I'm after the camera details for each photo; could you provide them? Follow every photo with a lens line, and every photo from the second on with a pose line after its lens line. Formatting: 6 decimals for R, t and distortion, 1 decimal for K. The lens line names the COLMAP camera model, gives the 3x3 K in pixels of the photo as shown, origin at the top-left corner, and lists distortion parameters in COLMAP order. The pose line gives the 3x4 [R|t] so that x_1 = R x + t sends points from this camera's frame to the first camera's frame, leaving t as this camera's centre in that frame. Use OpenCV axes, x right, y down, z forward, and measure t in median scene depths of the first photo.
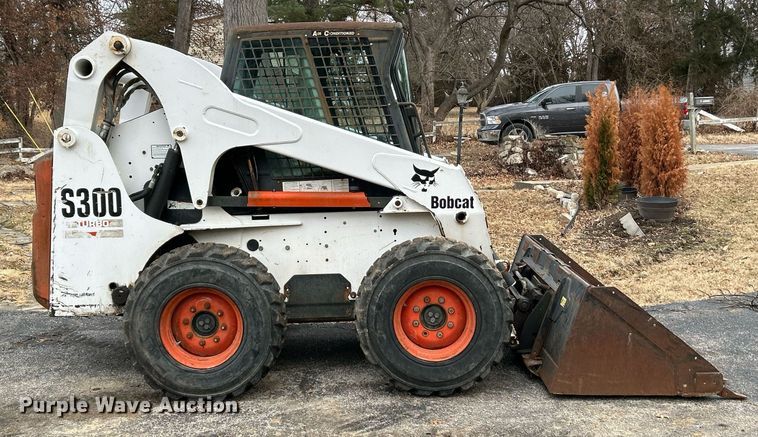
lens RADIAL K [[887.1, 0, 393.6], [0, 887.1, 204.7], [0, 0, 1]] dist [0.075554, -0.054561]
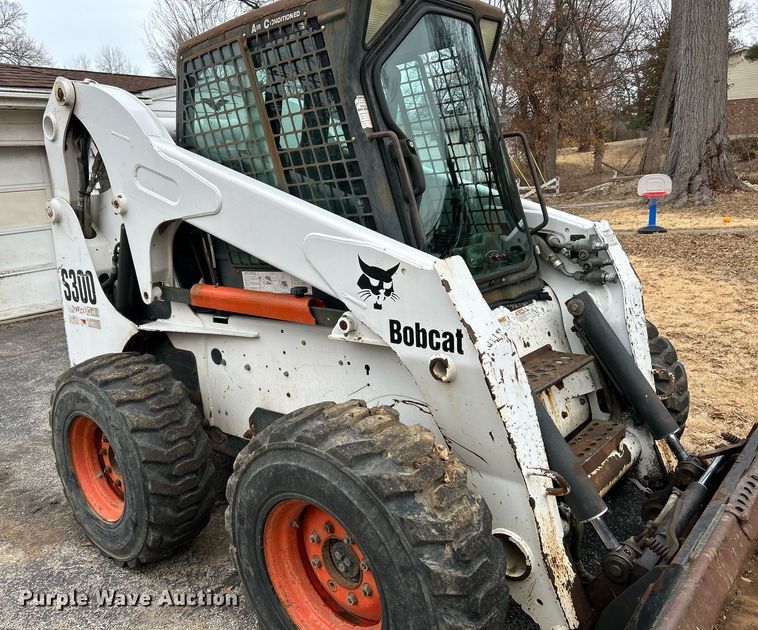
lens RADIAL K [[630.2, 0, 341.5], [0, 630.2, 314.6], [0, 0, 1]] dist [0.033874, -0.005713]
pose [[0.728079, 0.101498, -0.677937, 0.268736], [-0.002581, 0.989376, 0.145354, -0.065067], [0.685488, -0.104080, 0.720606, 0.726709]]
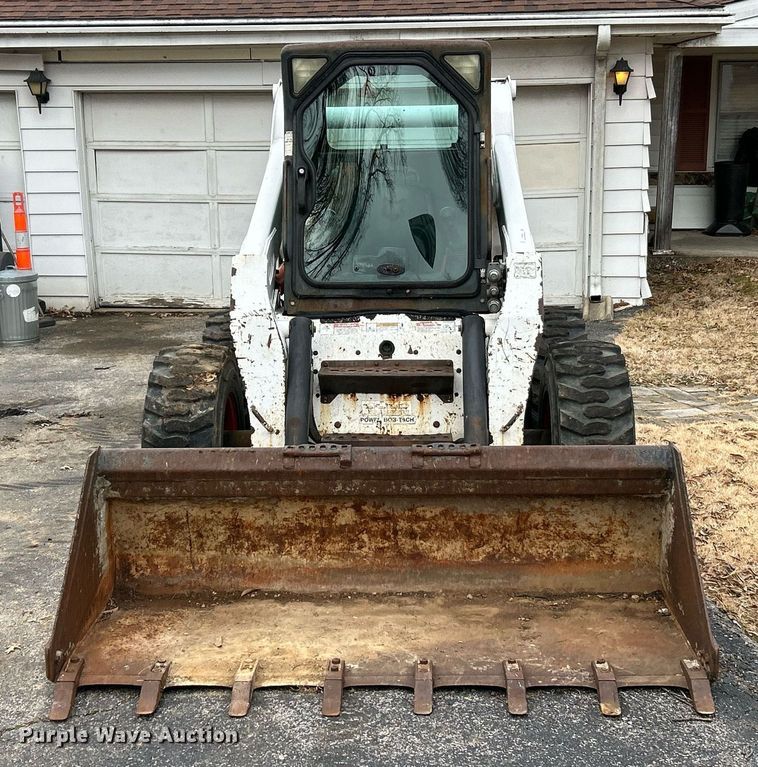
lens RADIAL K [[1286.2, 0, 379.0], [0, 1286.2, 383.5], [0, 0, 1]] dist [0.182779, -0.134601]
pose [[-0.055462, 0.195793, -0.979076, 1.084570], [-0.080780, 0.976491, 0.199852, -0.158099], [0.995188, 0.090174, -0.038342, 1.162823]]
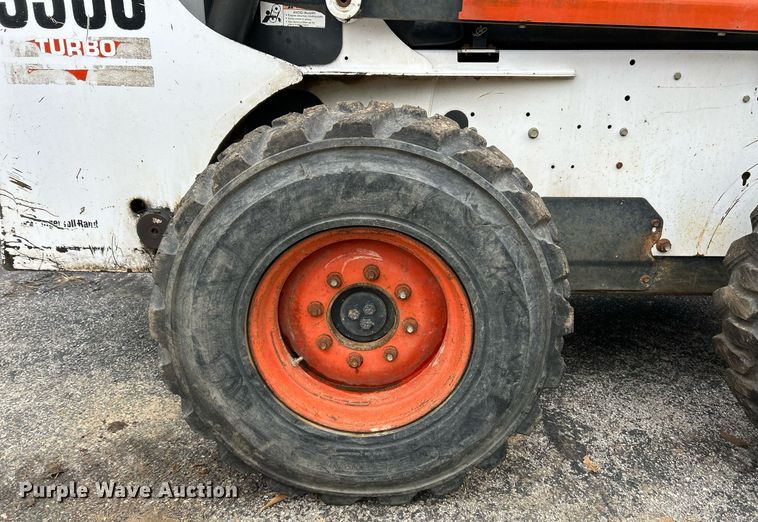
lens RADIAL K [[572.7, 0, 381.3], [0, 572.7, 279.0], [0, 0, 1]] dist [0.014840, -0.003884]
pose [[0.998964, 0.041416, -0.018832, -0.192349], [-0.035806, 0.971045, 0.236199, 0.055851], [0.028069, -0.235280, 0.971522, 0.731994]]
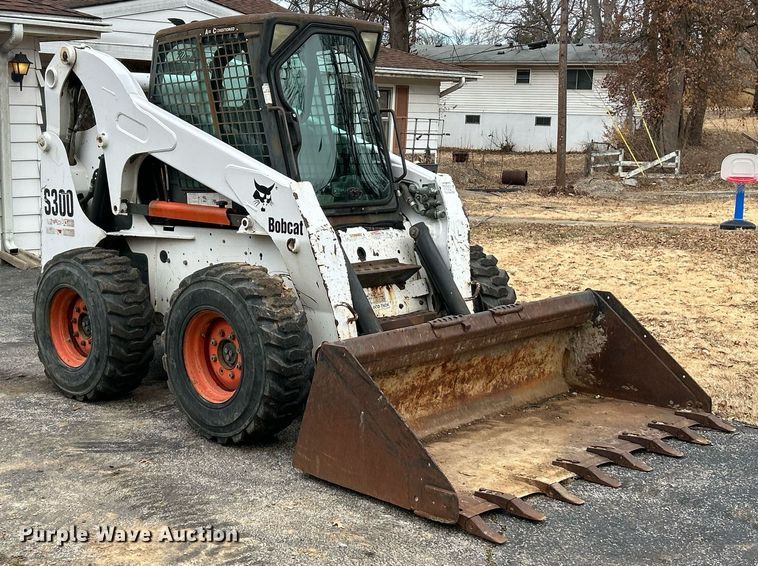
lens RADIAL K [[1035.9, 0, 332.1], [0, 1035.9, 280.7], [0, 0, 1]] dist [0.132146, -0.031777]
pose [[0.694976, 0.107308, -0.710980, 0.809873], [-0.072960, 0.994222, 0.078739, -0.032223], [0.715321, -0.002849, 0.698790, 0.346023]]
